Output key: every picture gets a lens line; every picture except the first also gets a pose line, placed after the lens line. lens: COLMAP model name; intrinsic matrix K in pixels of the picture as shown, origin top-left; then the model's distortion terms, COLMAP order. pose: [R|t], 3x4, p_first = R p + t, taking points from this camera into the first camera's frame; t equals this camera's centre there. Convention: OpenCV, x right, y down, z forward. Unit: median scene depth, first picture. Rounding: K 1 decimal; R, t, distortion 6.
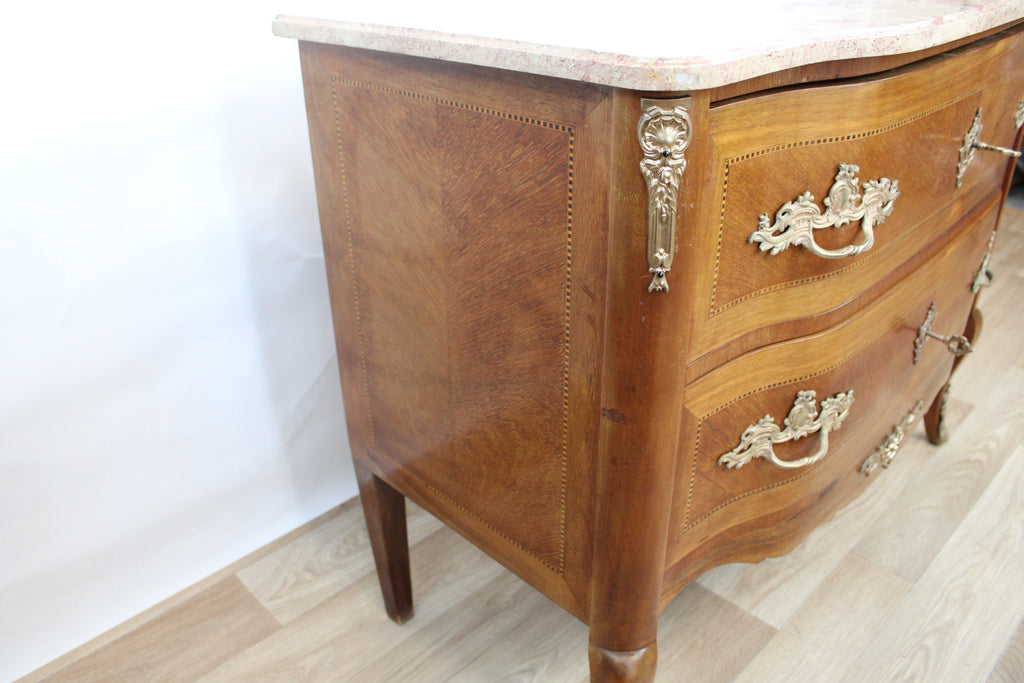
lens RADIAL K [[848.2, 0, 512.0], [0, 848.2, 341.5], [0, 0, 1]] dist [-0.164772, 0.142963]
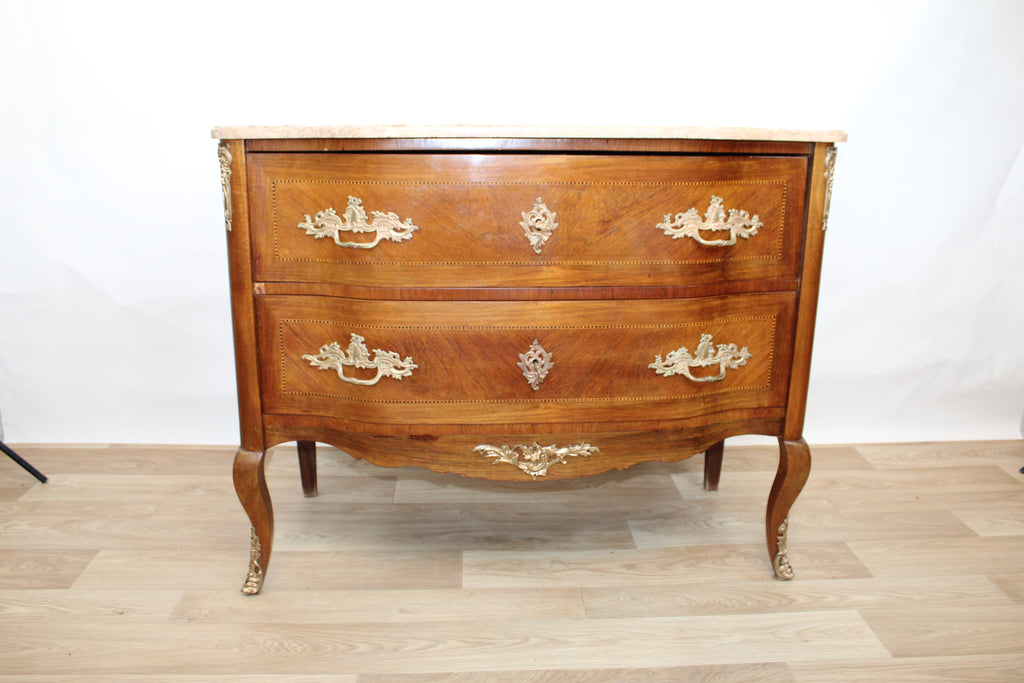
lens RADIAL K [[848.2, 0, 512.0], [0, 848.2, 341.5], [0, 0, 1]] dist [-0.164772, 0.142963]
pose [[0.741658, 0.198718, -0.640667, 1.653797], [-0.345628, 0.931772, -0.111099, 0.150325], [0.574878, 0.303830, 0.759739, -0.120638]]
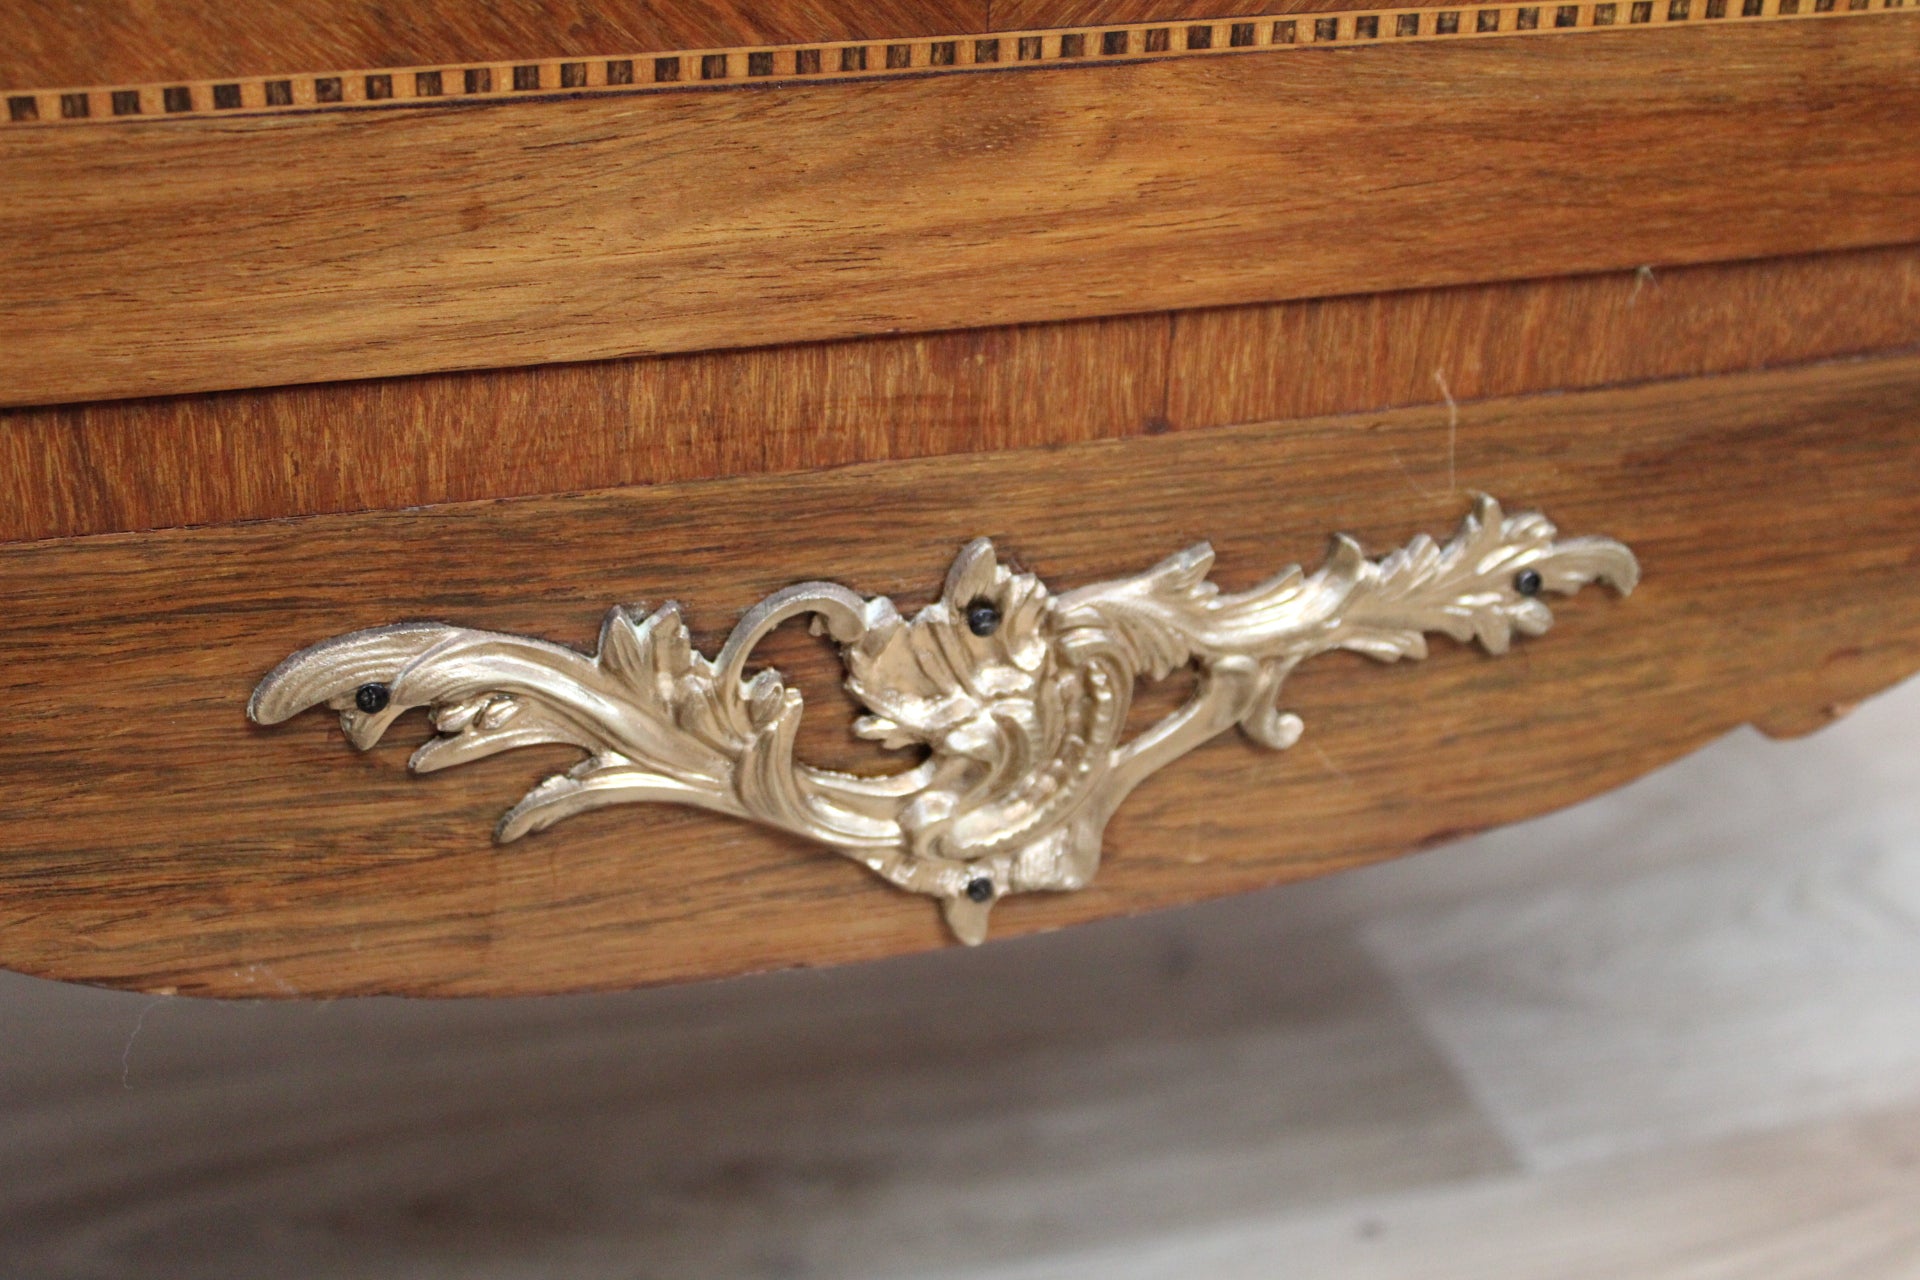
lens RADIAL K [[2729.4, 0, 960.0], [0, 2729.4, 640.0], [0, 0, 1]] dist [-0.015556, -0.033686]
pose [[0.872139, 0.265769, -0.410780, 0.811427], [-0.274449, 0.960813, 0.038943, 0.131813], [0.405033, 0.078775, 0.910902, 0.852316]]
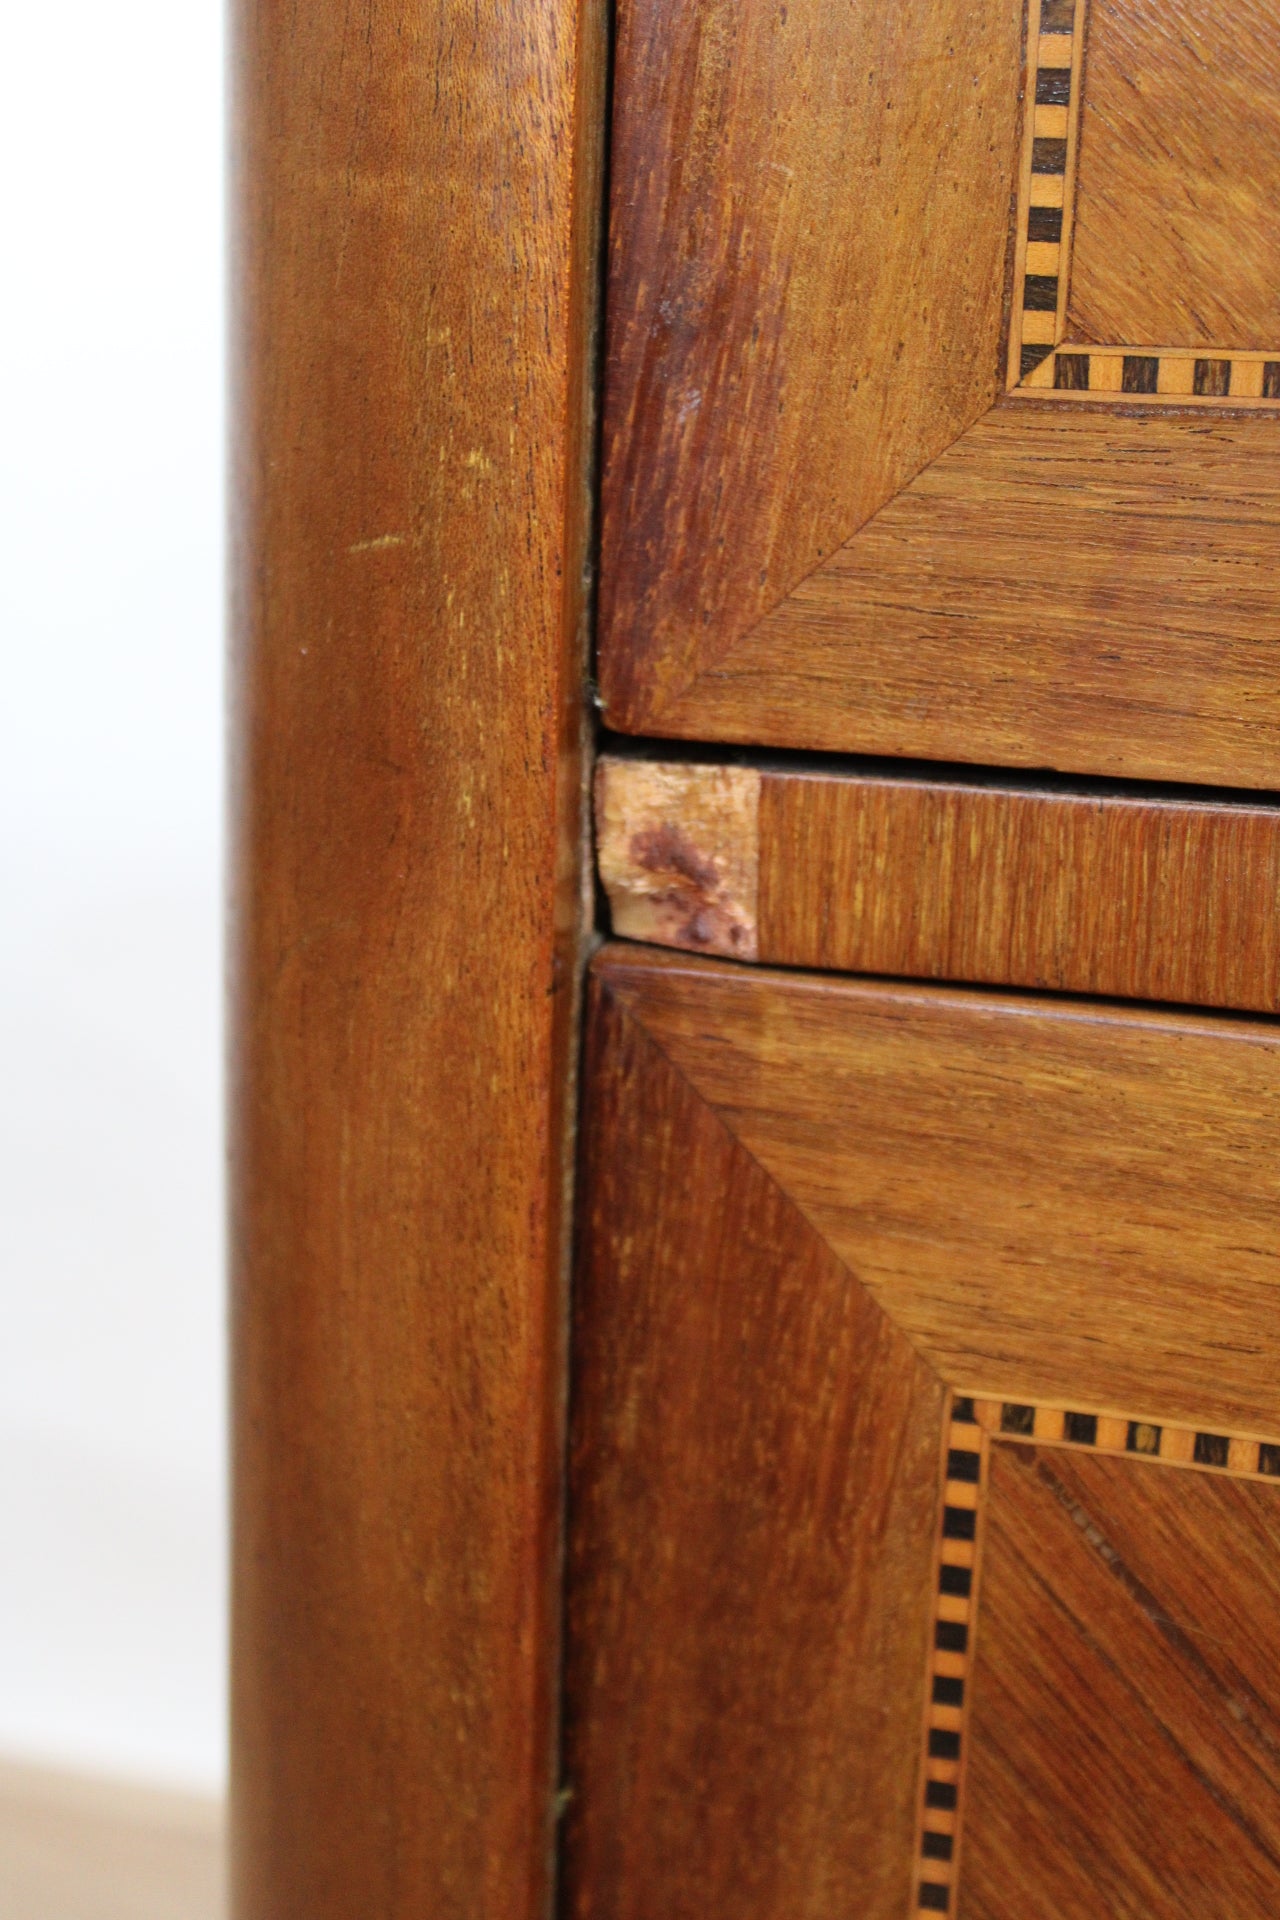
lens RADIAL K [[2729.4, 0, 640.0], [0, 2729.4, 960.0], [0, 0, 1]] dist [-0.015556, -0.033686]
pose [[0.521623, 0.236036, -0.819876, 0.442717], [-0.447984, 0.893611, -0.027753, 0.061399], [0.726099, 0.381768, 0.571869, 0.649661]]
